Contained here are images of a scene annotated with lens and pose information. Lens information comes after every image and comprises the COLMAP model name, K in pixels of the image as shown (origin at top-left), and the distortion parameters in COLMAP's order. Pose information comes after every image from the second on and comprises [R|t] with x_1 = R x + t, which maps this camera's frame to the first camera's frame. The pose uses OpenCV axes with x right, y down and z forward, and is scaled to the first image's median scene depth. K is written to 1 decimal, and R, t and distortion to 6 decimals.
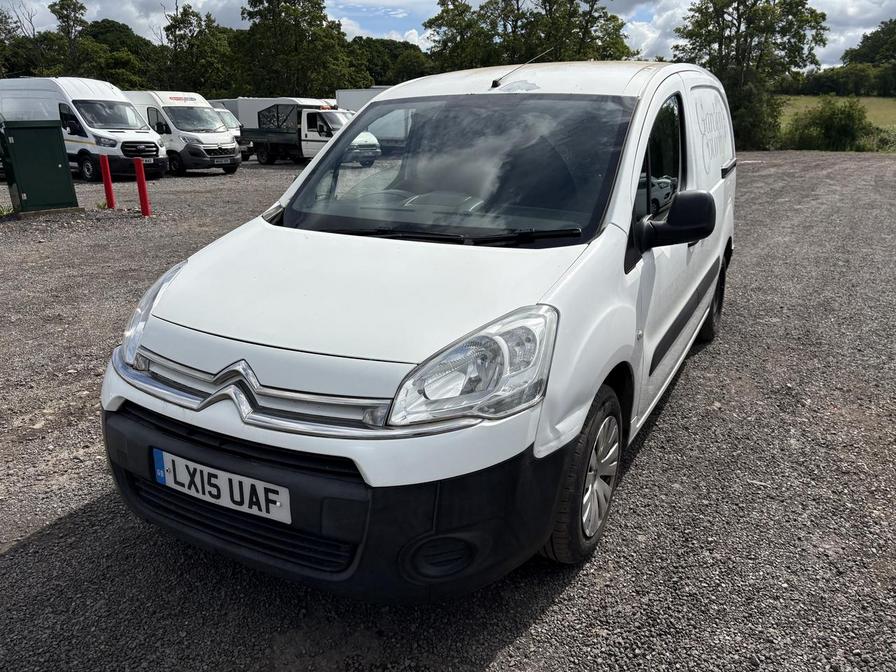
lens RADIAL K [[674.4, 0, 451.5], [0, 674.4, 336.0], [0, 0, 1]] dist [0.078774, -0.088353]
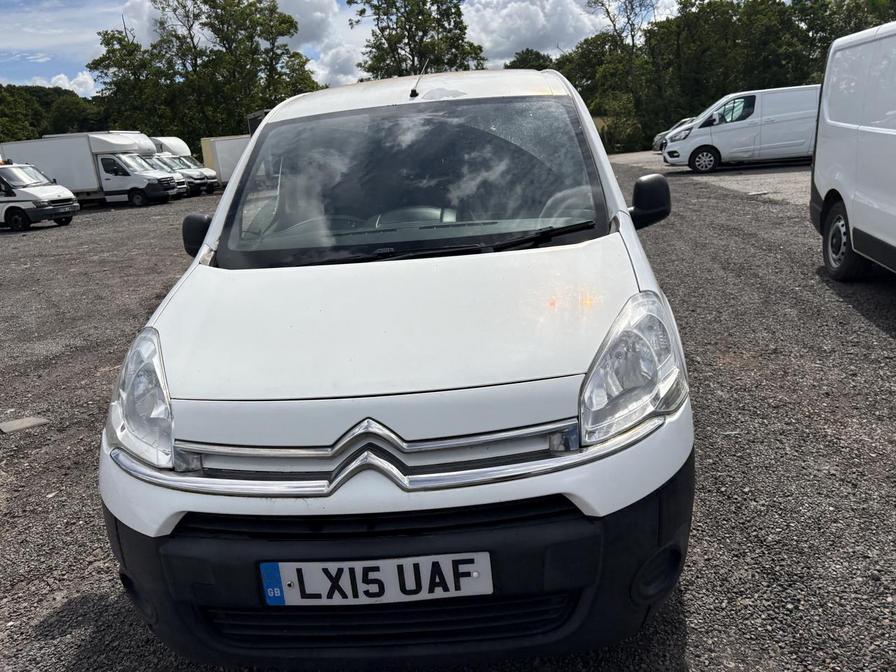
lens RADIAL K [[674.4, 0, 451.5], [0, 674.4, 336.0], [0, 0, 1]] dist [0.078774, -0.088353]
pose [[0.903254, -0.188708, 0.385386, -0.319812], [0.206717, 0.978386, -0.005421, -0.022355], [-0.376033, 0.084562, 0.922740, 0.131281]]
